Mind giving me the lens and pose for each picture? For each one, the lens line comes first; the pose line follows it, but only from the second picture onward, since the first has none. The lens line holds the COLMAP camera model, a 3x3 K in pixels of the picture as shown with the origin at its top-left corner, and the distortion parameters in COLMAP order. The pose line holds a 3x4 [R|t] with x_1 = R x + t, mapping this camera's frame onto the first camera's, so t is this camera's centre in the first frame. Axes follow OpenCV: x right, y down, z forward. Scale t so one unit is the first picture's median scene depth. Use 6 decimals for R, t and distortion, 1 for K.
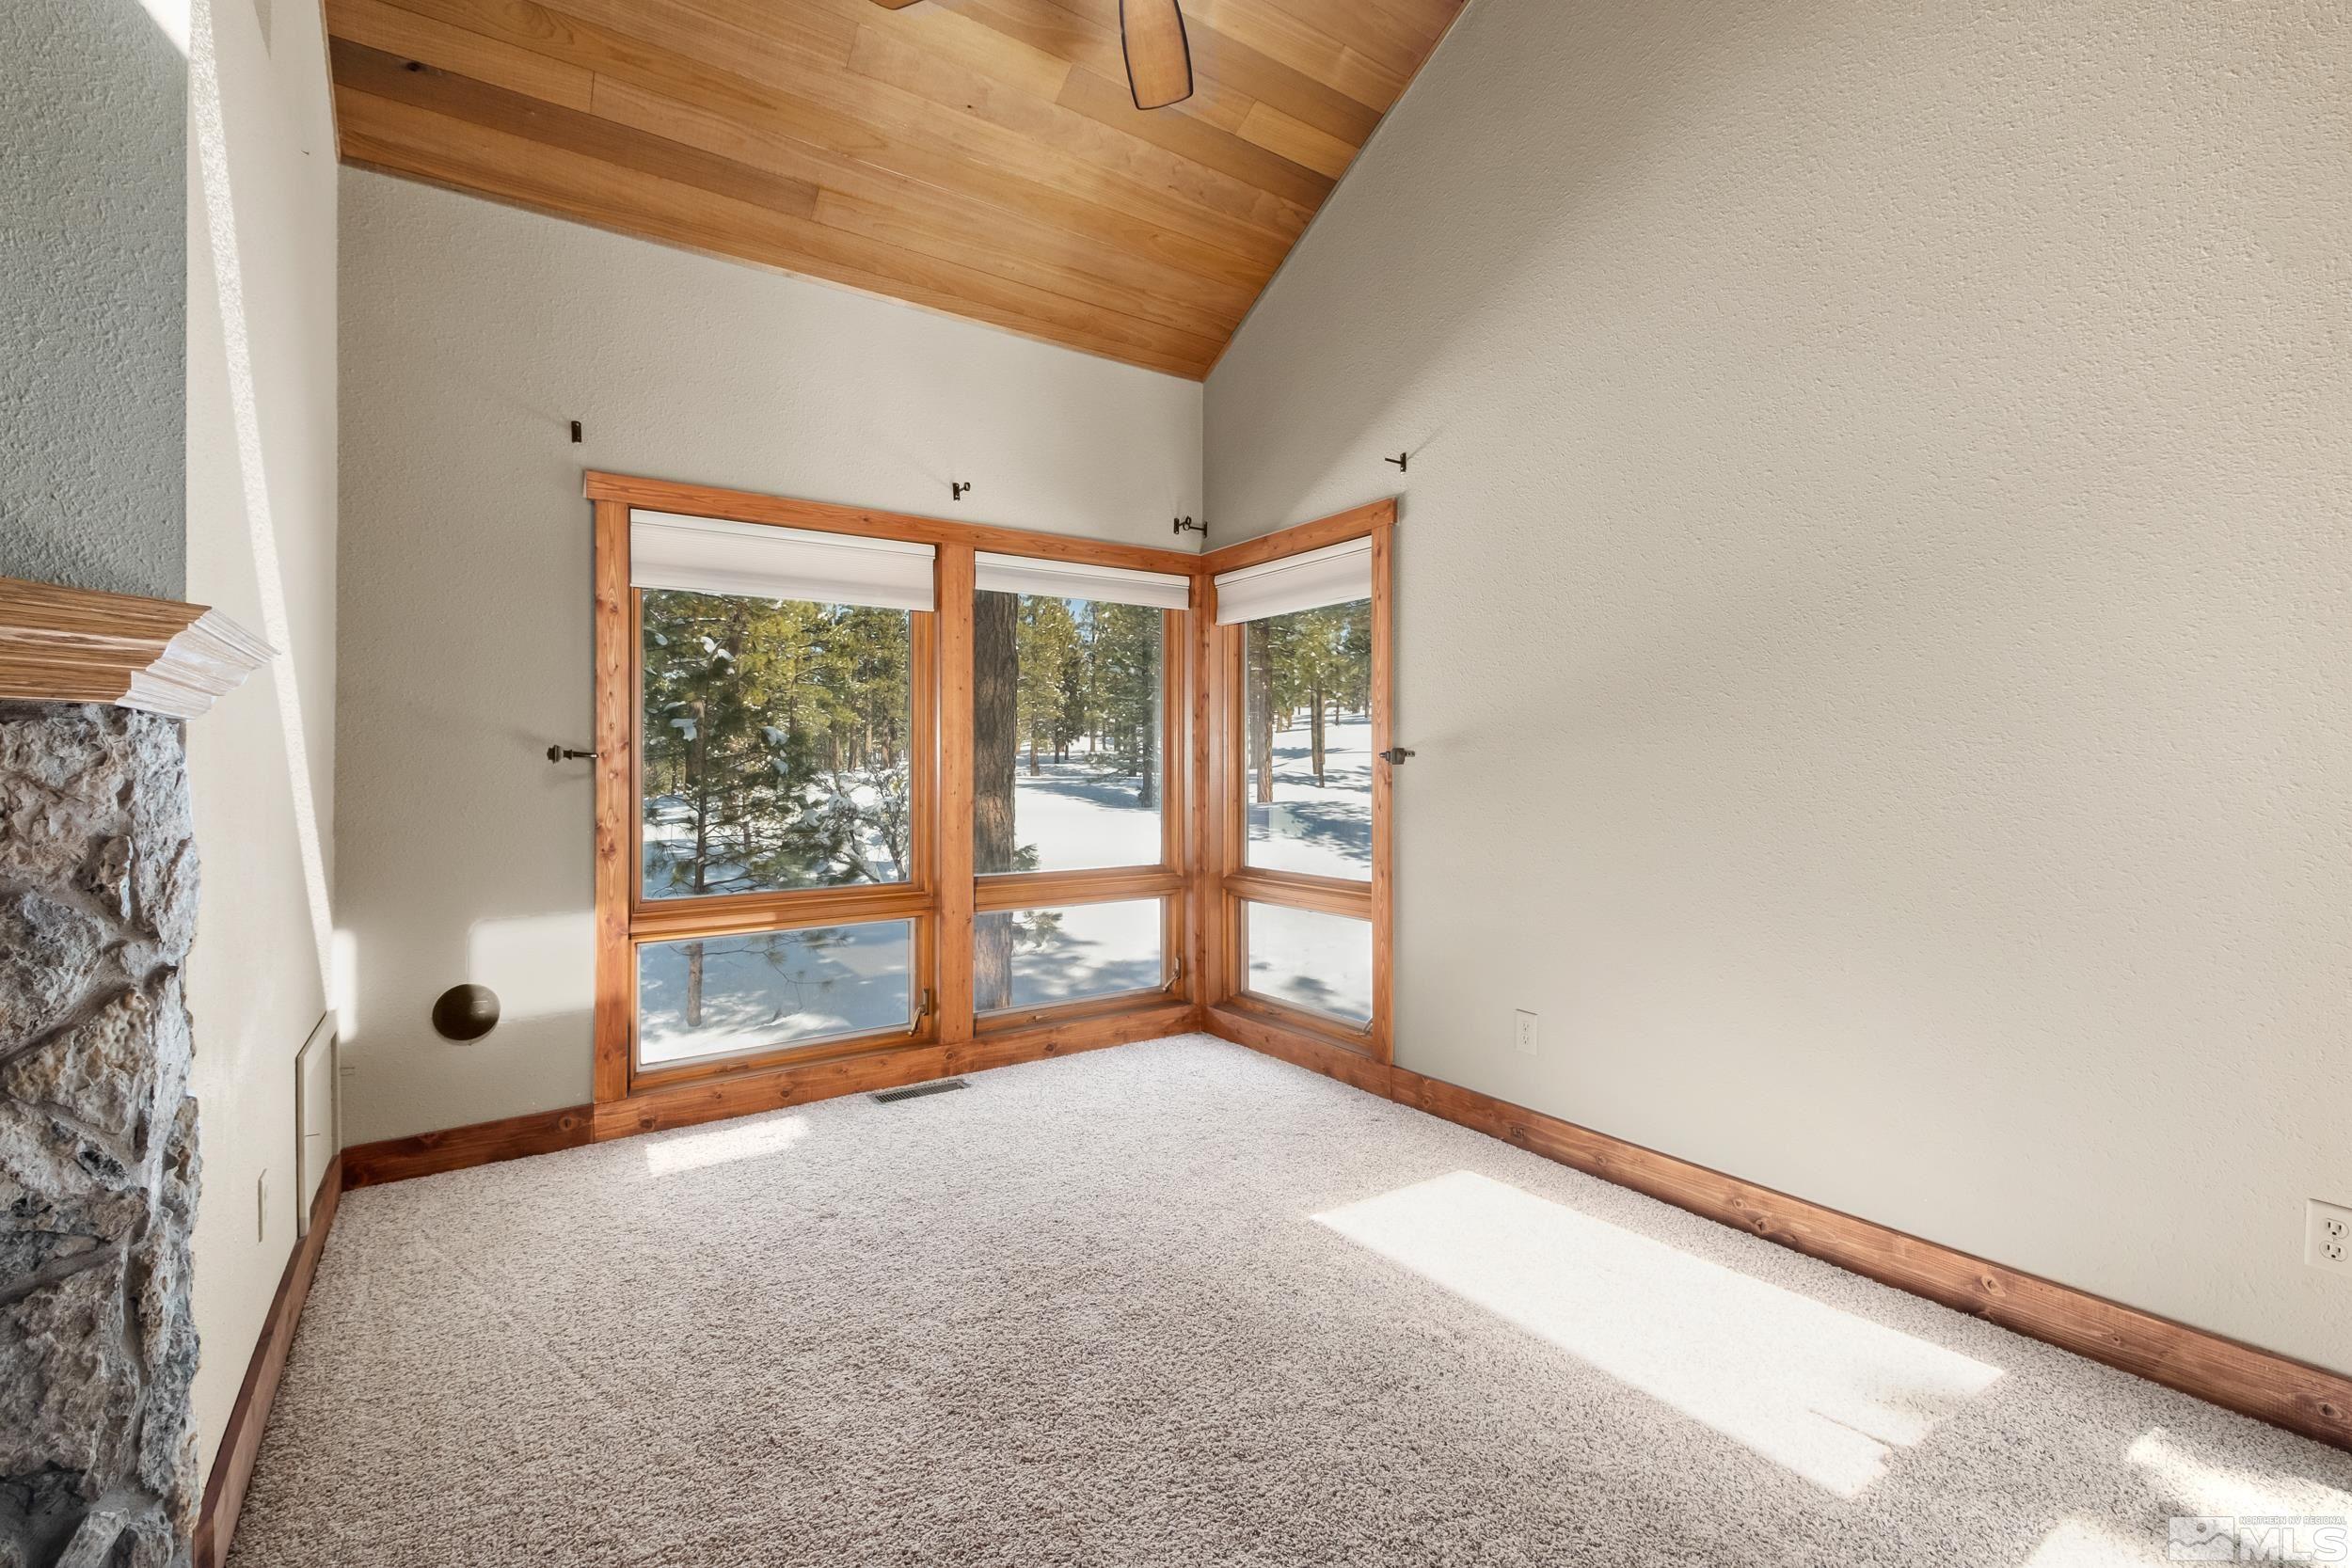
lens RADIAL K [[1031.5, 0, 1161.3], [0, 1031.5, 782.4], [0, 0, 1]] dist [0.028882, -0.011532]
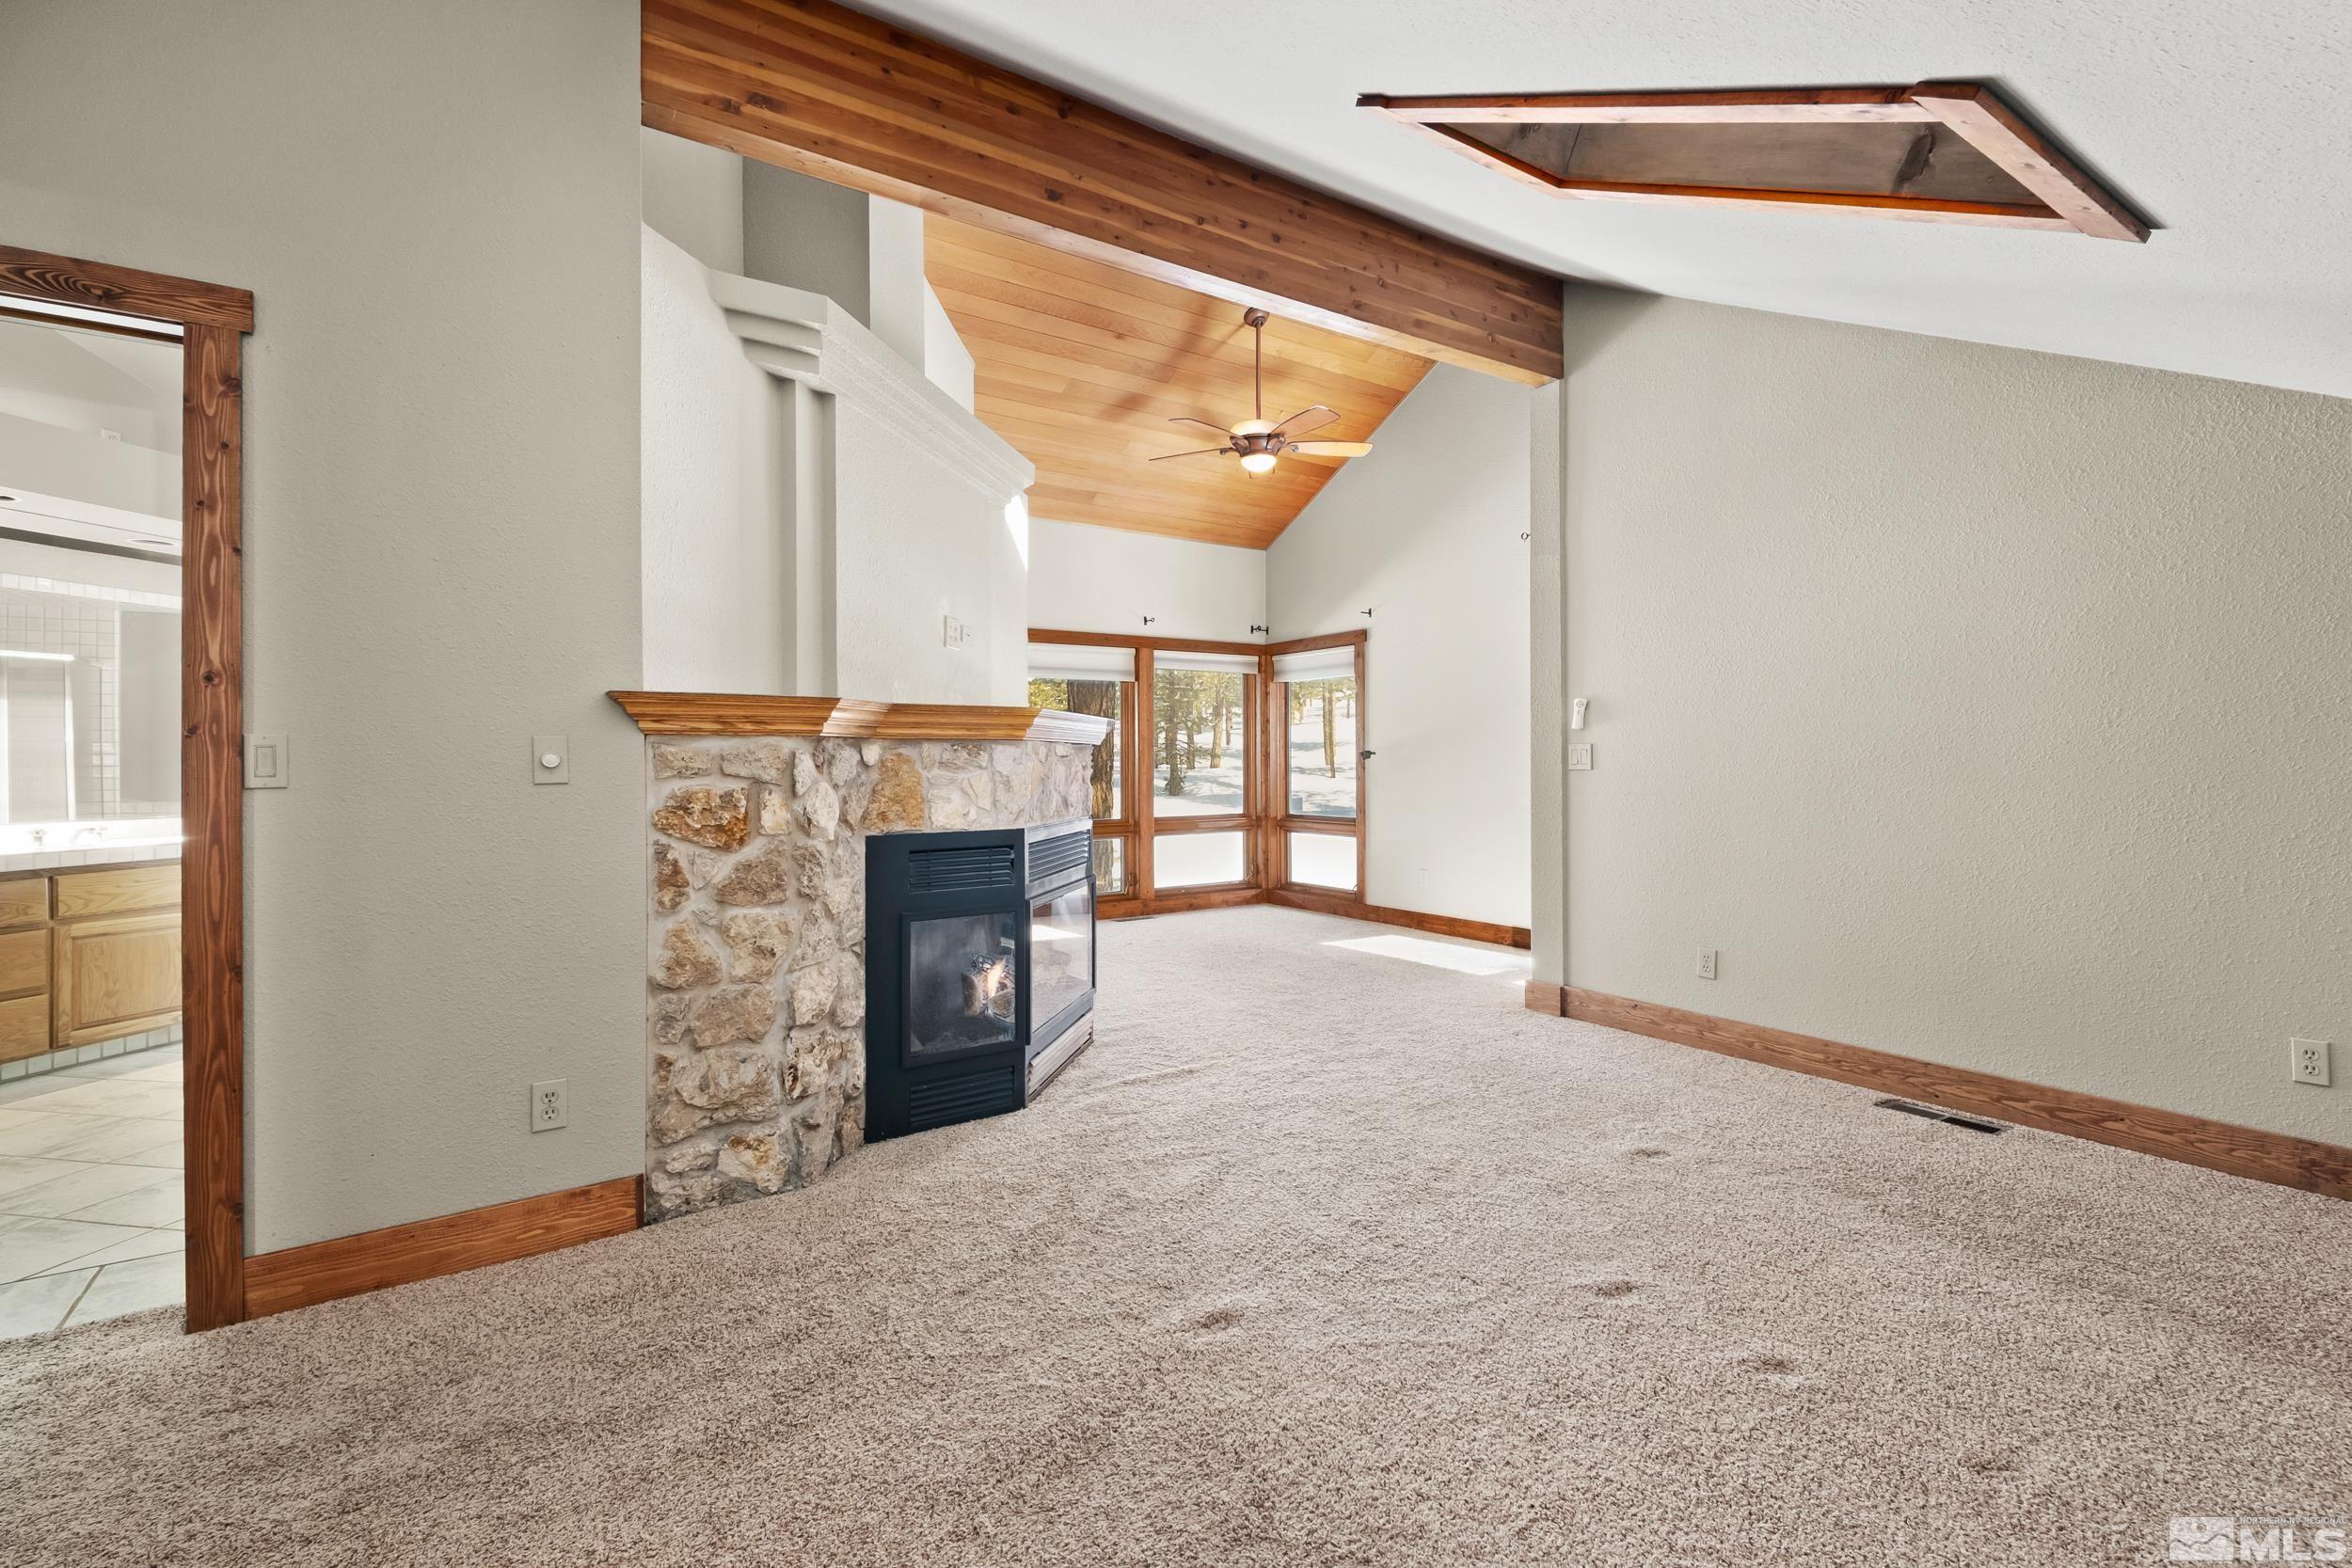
lens RADIAL K [[1031.5, 0, 1188.4], [0, 1031.5, 772.5], [0, 0, 1]] dist [0.028882, -0.011532]
pose [[0.999881, -0.004014, 0.014868, -0.129724], [0.004051, 0.999989, -0.002490, 0.011858], [-0.014858, 0.002550, 0.999886, -0.856126]]
